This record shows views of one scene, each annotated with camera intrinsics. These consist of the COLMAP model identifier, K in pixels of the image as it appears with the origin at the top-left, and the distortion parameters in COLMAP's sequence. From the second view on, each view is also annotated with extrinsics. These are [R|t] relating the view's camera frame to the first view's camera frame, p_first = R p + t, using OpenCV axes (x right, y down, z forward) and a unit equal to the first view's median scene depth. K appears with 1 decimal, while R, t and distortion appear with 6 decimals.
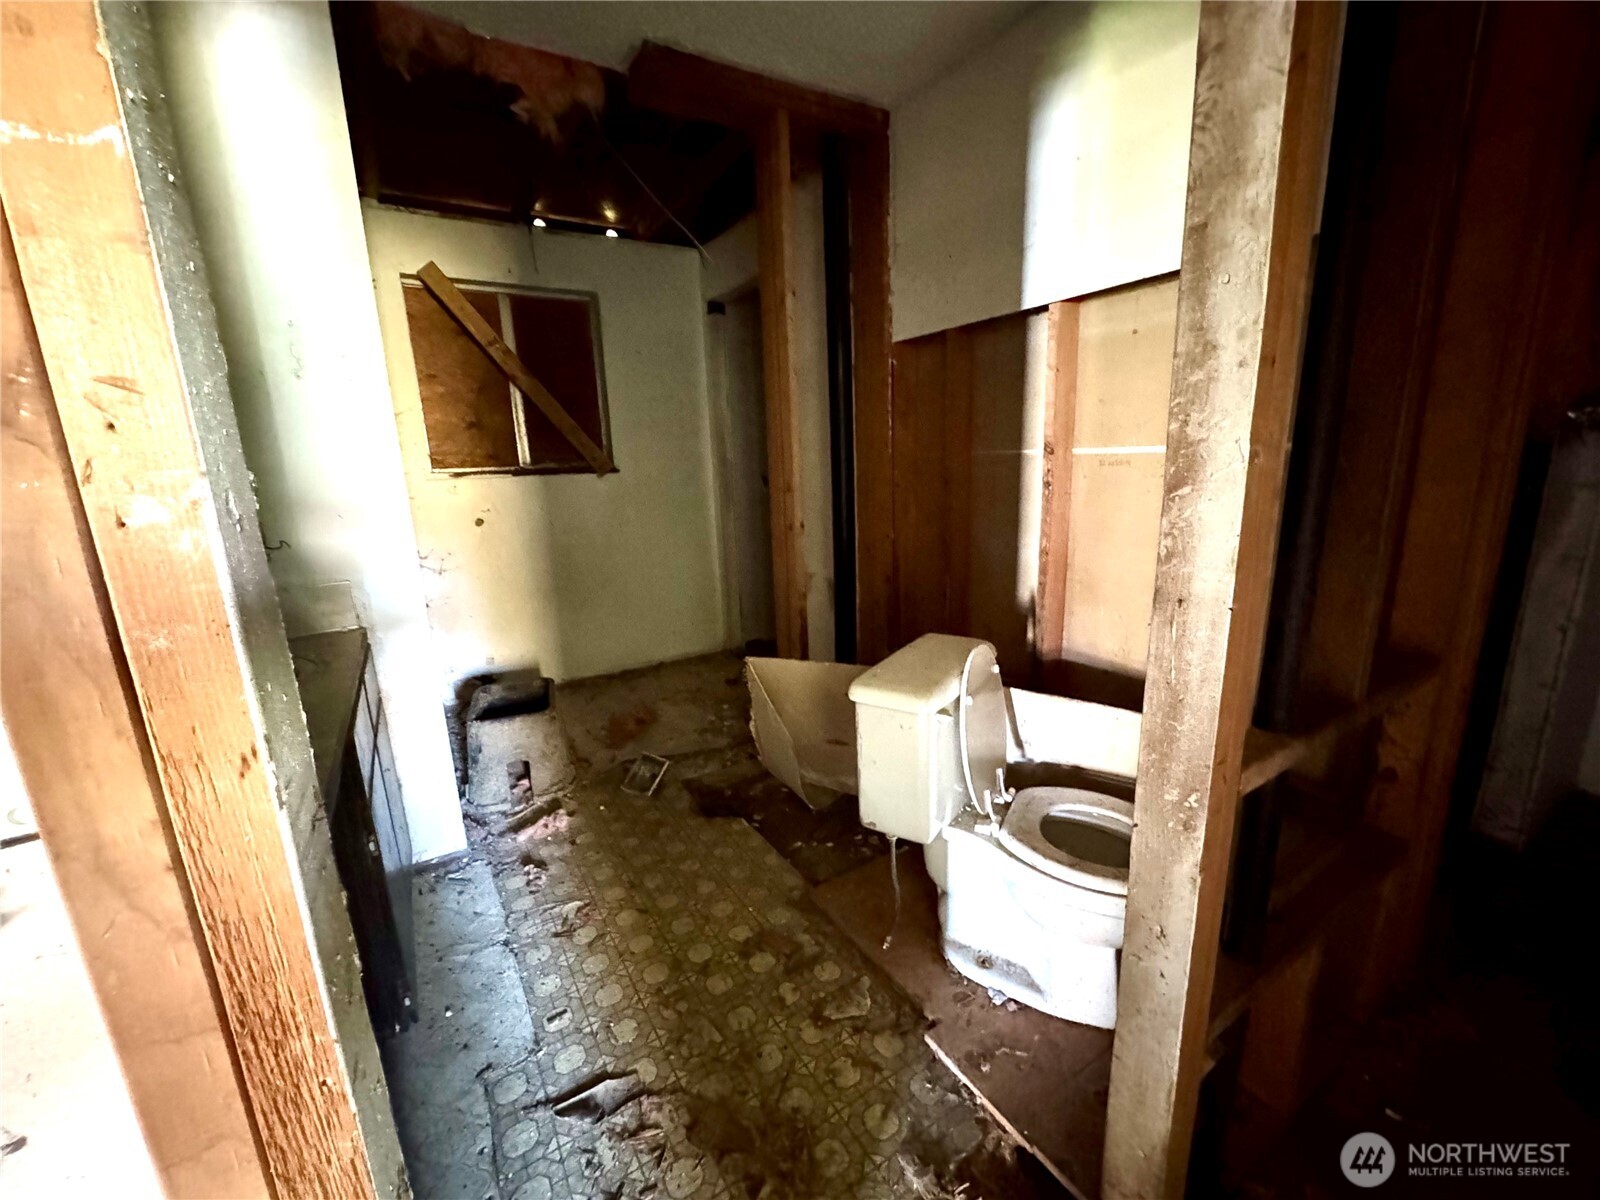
lens RADIAL K [[641.8, 0, 800.7], [0, 641.8, 600.0], [0, 0, 1]] dist [-0.001313, 0.000091]
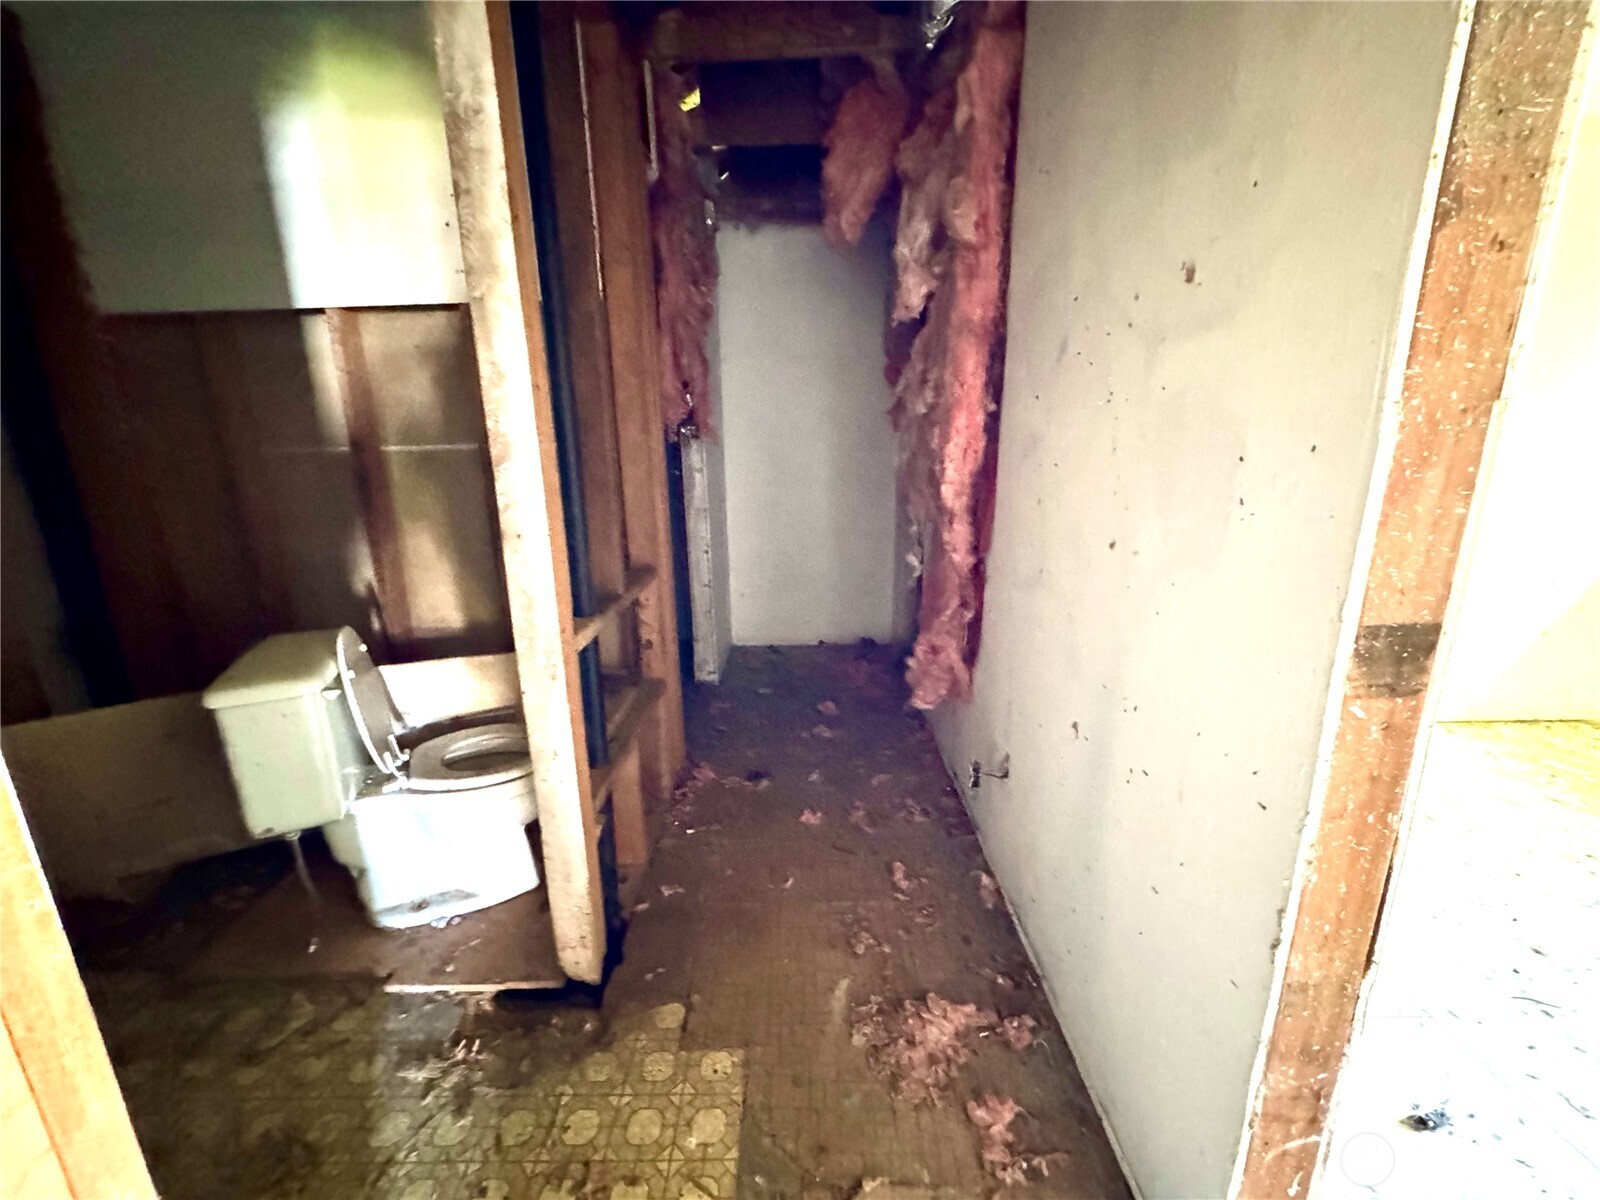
lens RADIAL K [[641.8, 0, 798.3], [0, 641.8, 600.9], [0, 0, 1]] dist [-0.001313, 0.000091]
pose [[0.534337, -0.179599, 0.825971, -0.190729], [0.189871, 0.977697, 0.089760, 0.077389], [-0.823671, 0.108866, 0.556520, -0.217334]]
